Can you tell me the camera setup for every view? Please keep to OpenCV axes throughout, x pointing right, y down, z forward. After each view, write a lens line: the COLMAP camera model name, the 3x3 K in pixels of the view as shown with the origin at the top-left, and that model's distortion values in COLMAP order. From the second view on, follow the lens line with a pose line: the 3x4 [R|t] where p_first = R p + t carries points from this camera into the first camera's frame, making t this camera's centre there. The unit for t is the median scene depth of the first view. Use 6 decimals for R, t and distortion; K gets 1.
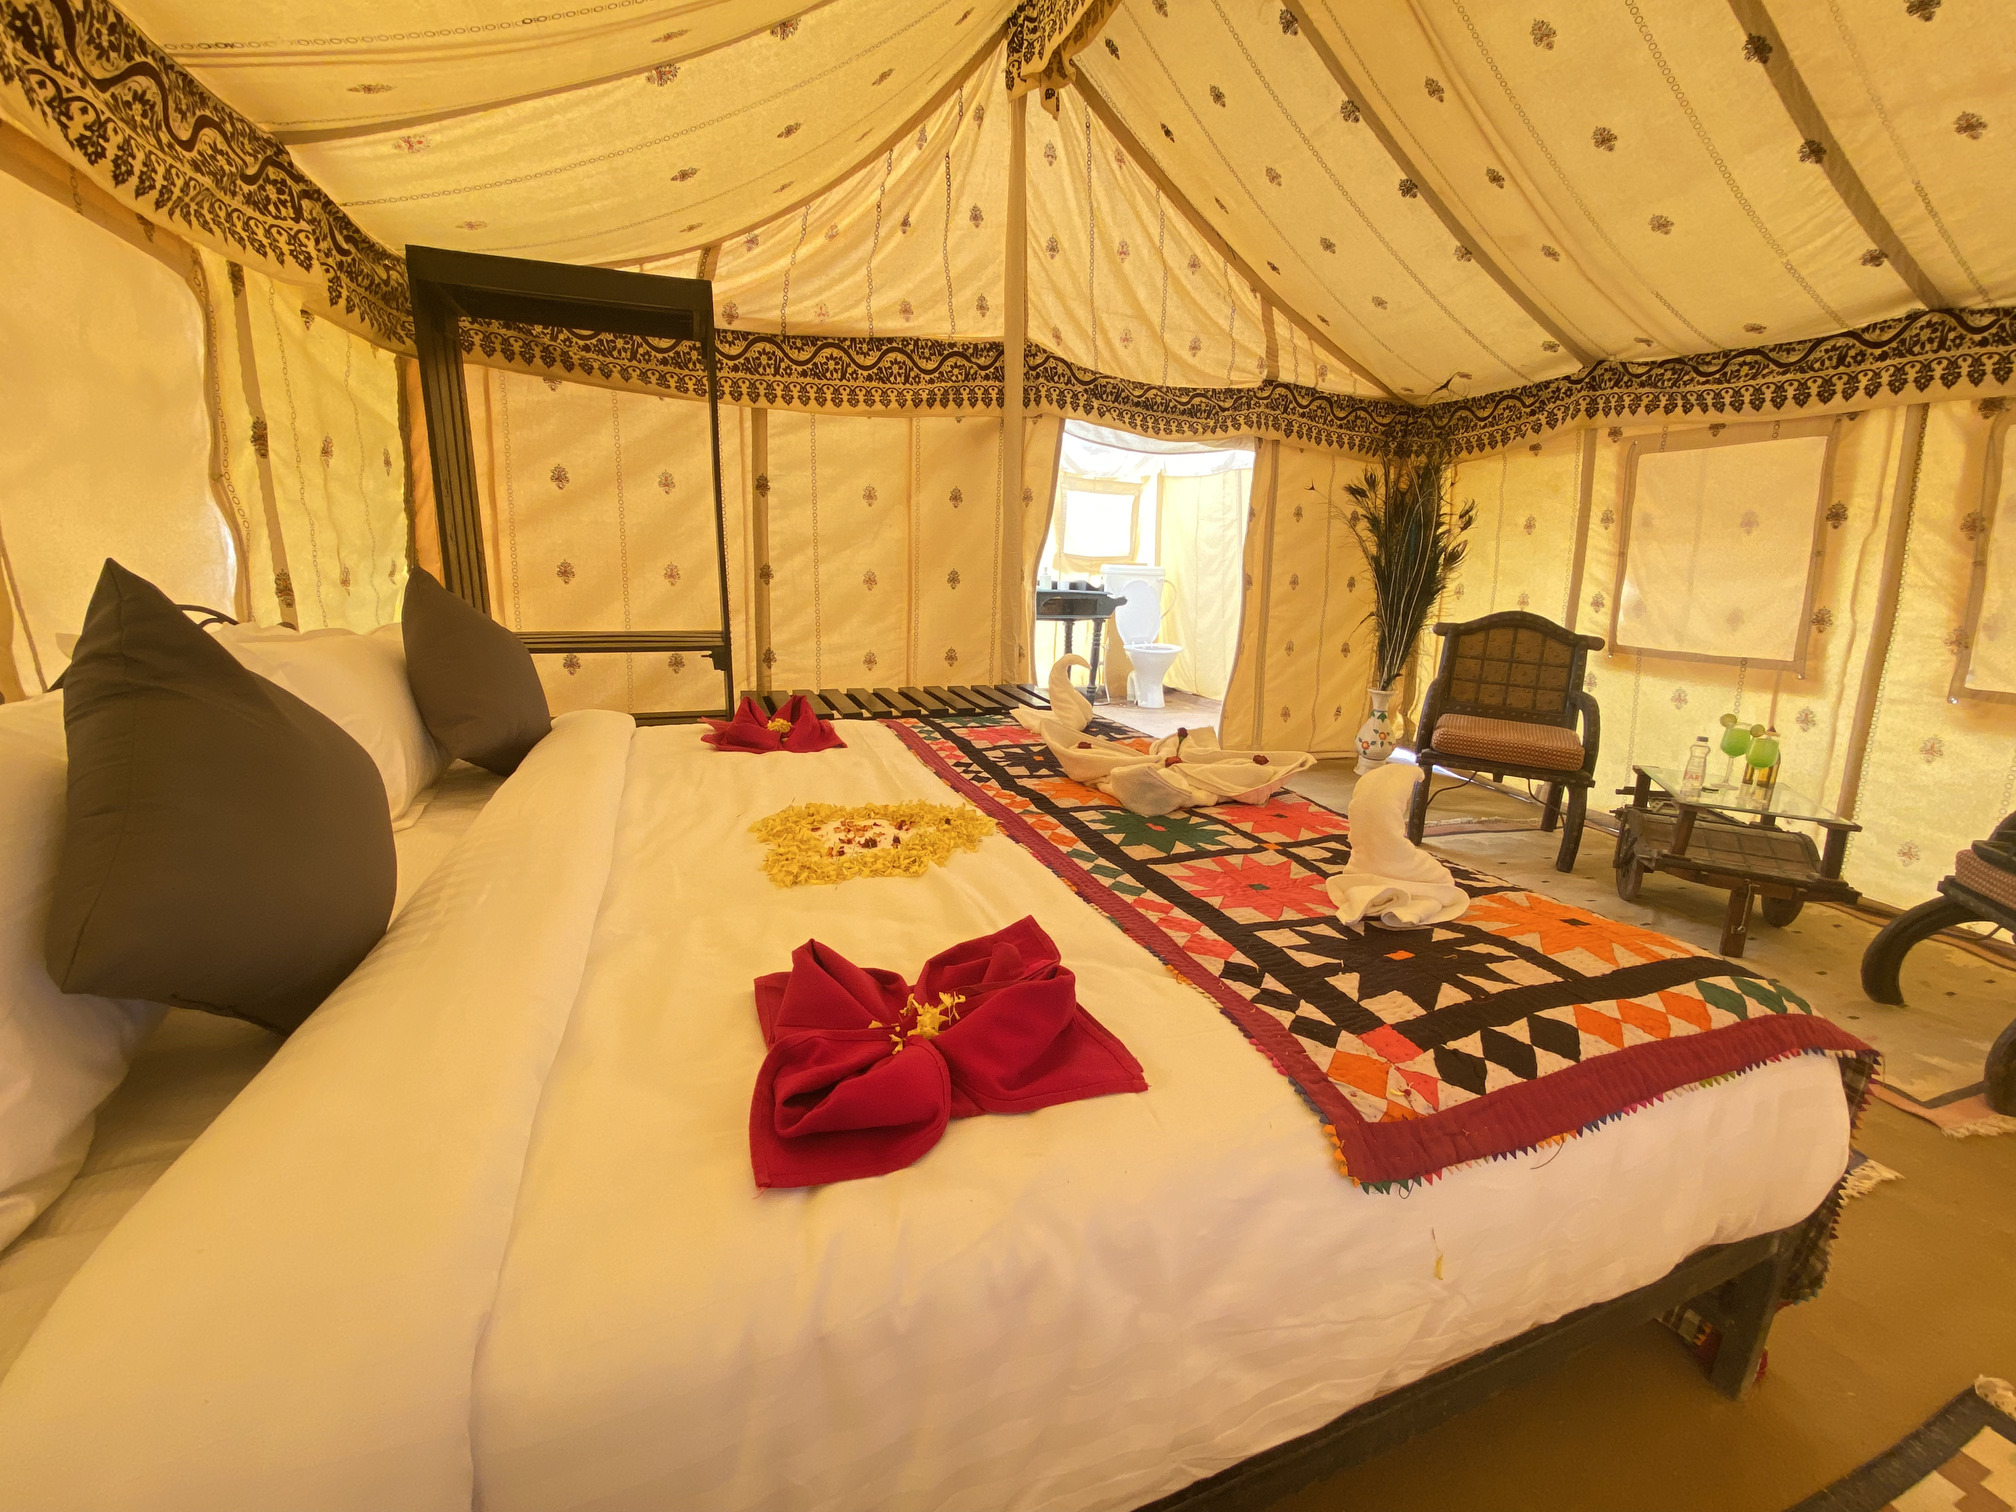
lens RADIAL K [[823.7, 0, 1011.6], [0, 823.7, 751.6], [0, 0, 1]] dist [0.019525, -0.020380]
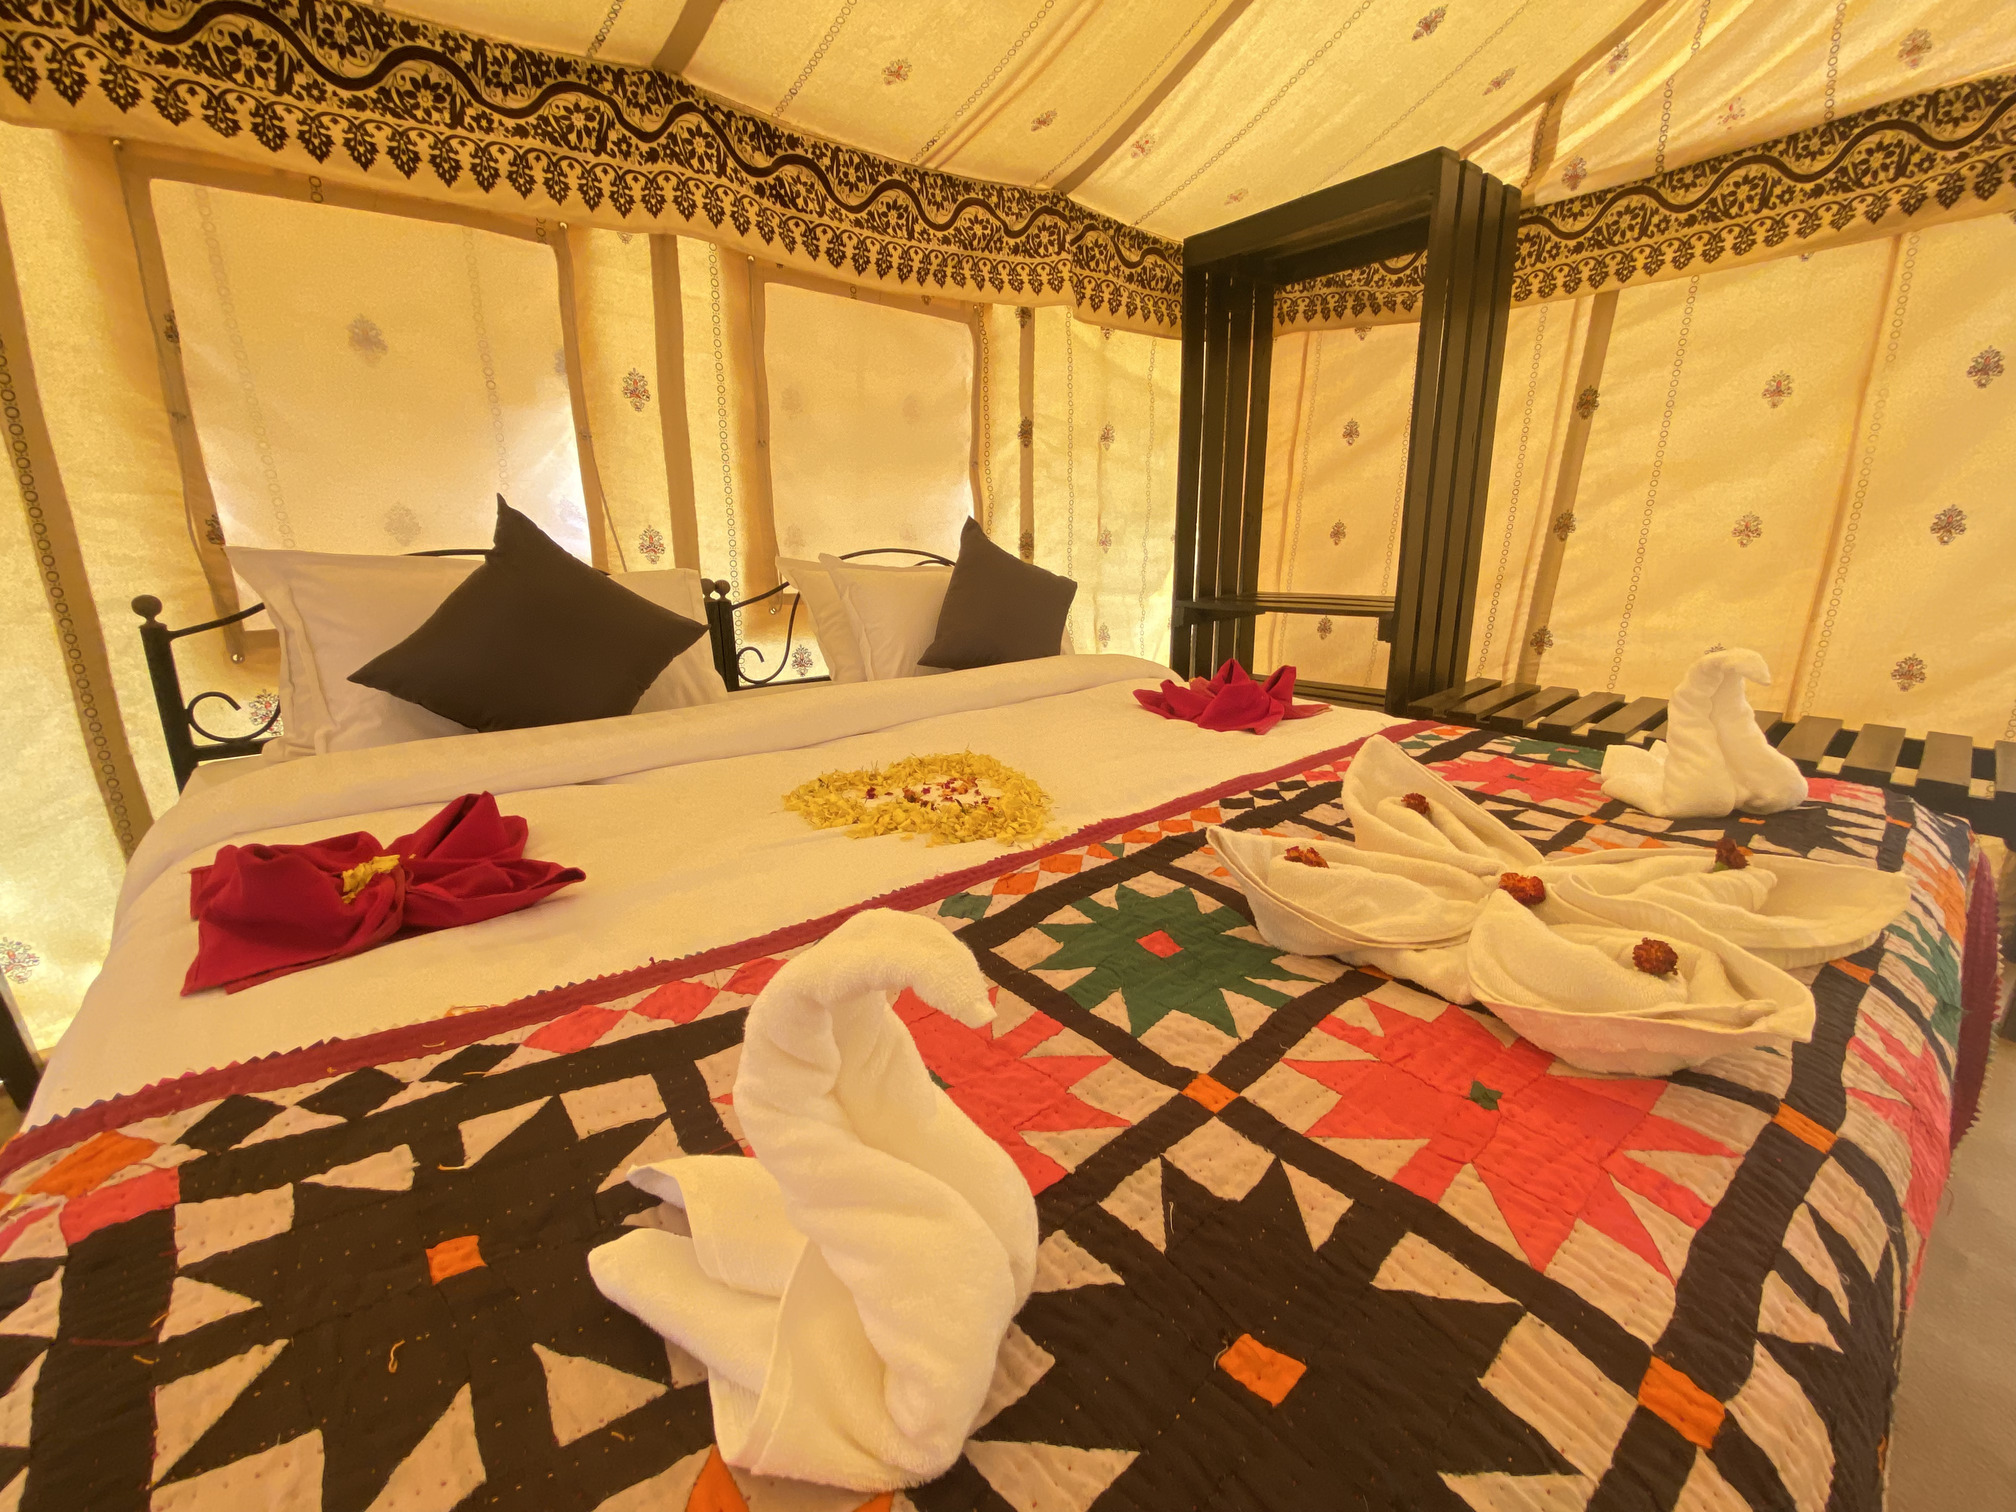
lens RADIAL K [[816.7, 0, 1008.0], [0, 816.7, 756.0], [0, 0, 1]] dist [-0.007207, -0.009752]
pose [[0.315091, 0.214439, -0.924518, 0.268052], [-0.195186, 0.967957, 0.157992, -0.037147], [0.928773, 0.130672, 0.346850, 0.335237]]
